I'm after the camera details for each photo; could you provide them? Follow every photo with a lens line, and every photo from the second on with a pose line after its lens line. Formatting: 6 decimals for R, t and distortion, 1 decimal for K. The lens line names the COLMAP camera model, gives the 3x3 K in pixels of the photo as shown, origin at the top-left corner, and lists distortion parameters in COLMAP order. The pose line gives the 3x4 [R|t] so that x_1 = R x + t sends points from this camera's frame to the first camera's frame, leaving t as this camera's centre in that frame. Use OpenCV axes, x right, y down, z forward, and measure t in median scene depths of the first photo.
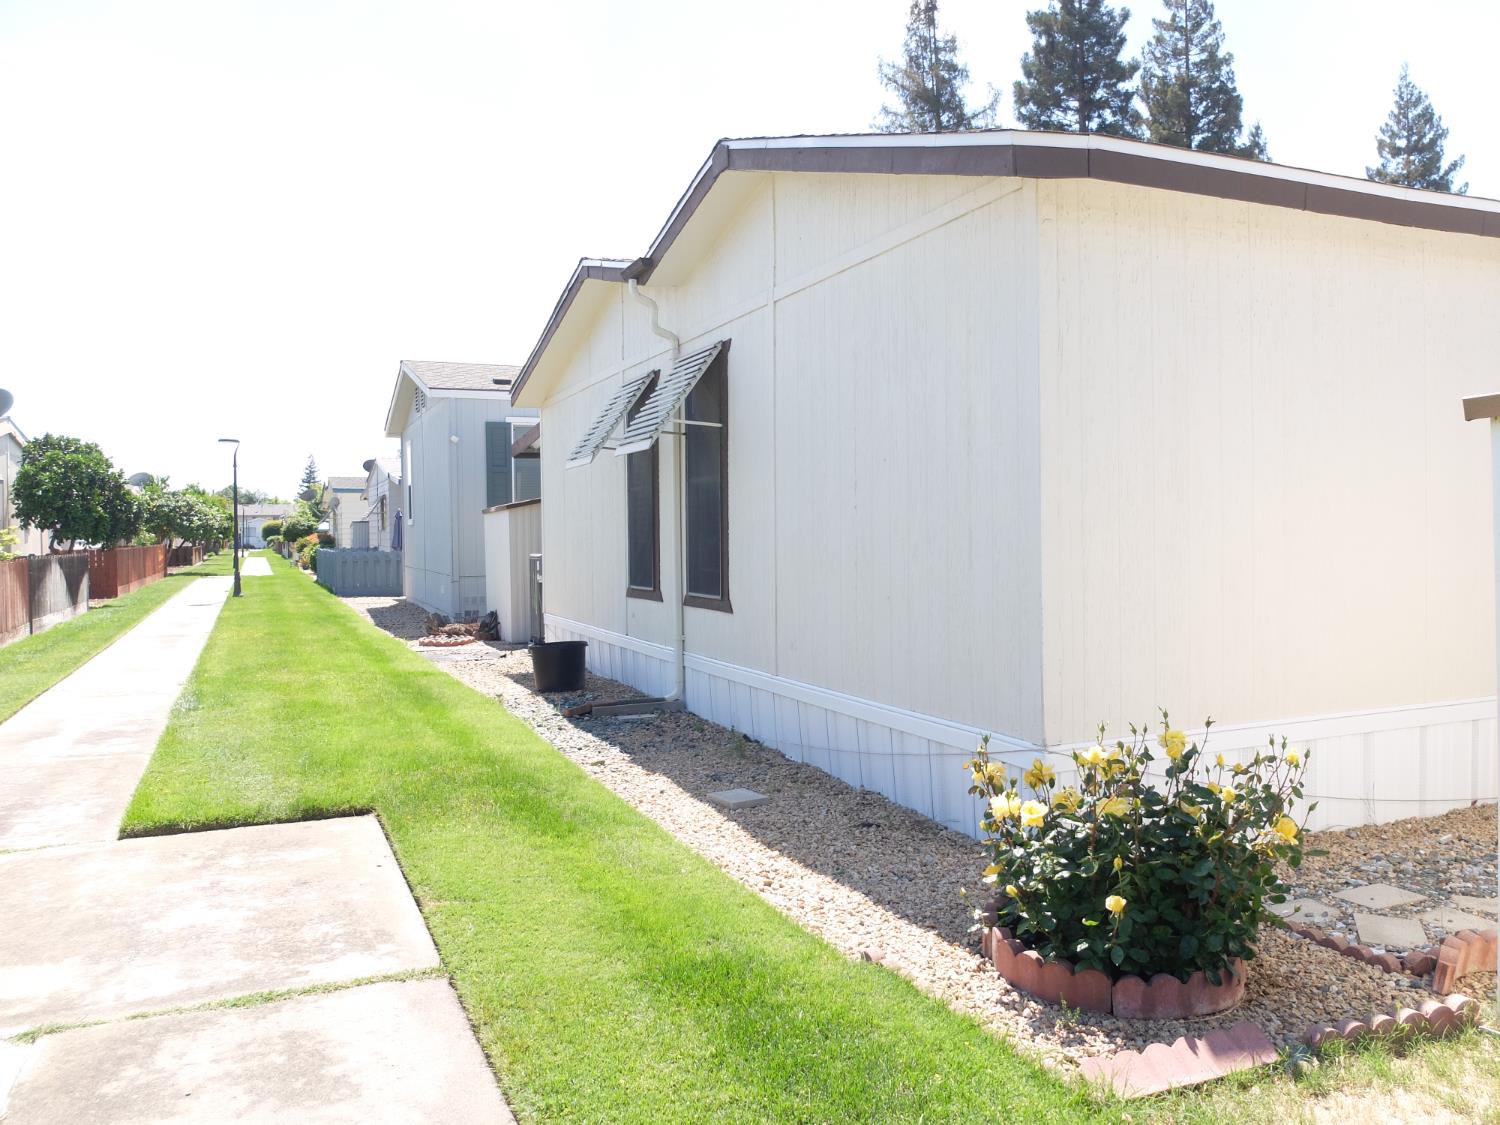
lens RADIAL K [[1225.9, 0, 752.2], [0, 1225.9, 535.8], [0, 0, 1]] dist [-0.066960, 0.058867]
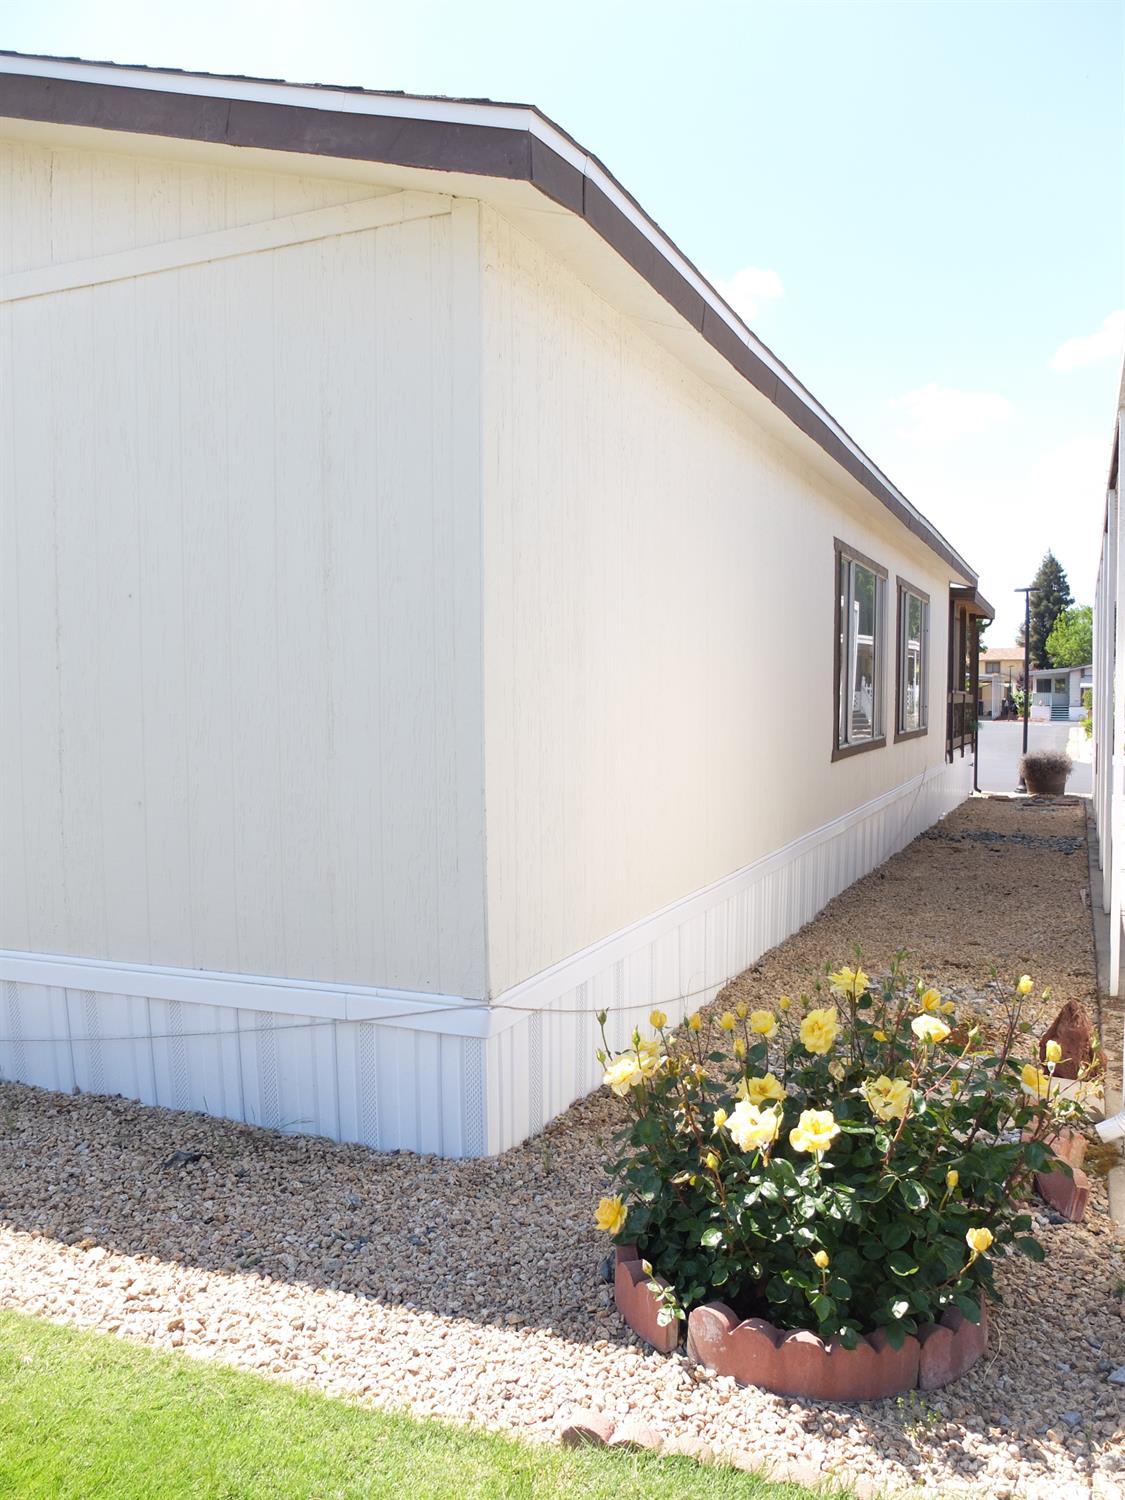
lens RADIAL K [[1225.9, 0, 562.5], [0, 1225.9, 750.0], [0, 0, 1]] dist [-0.066960, 0.058867]
pose [[0.705723, -0.015056, 0.708328, -0.250917], [-0.005614, 0.999624, 0.026841, 0.005033], [-0.708466, -0.022919, 0.705373, 0.489514]]
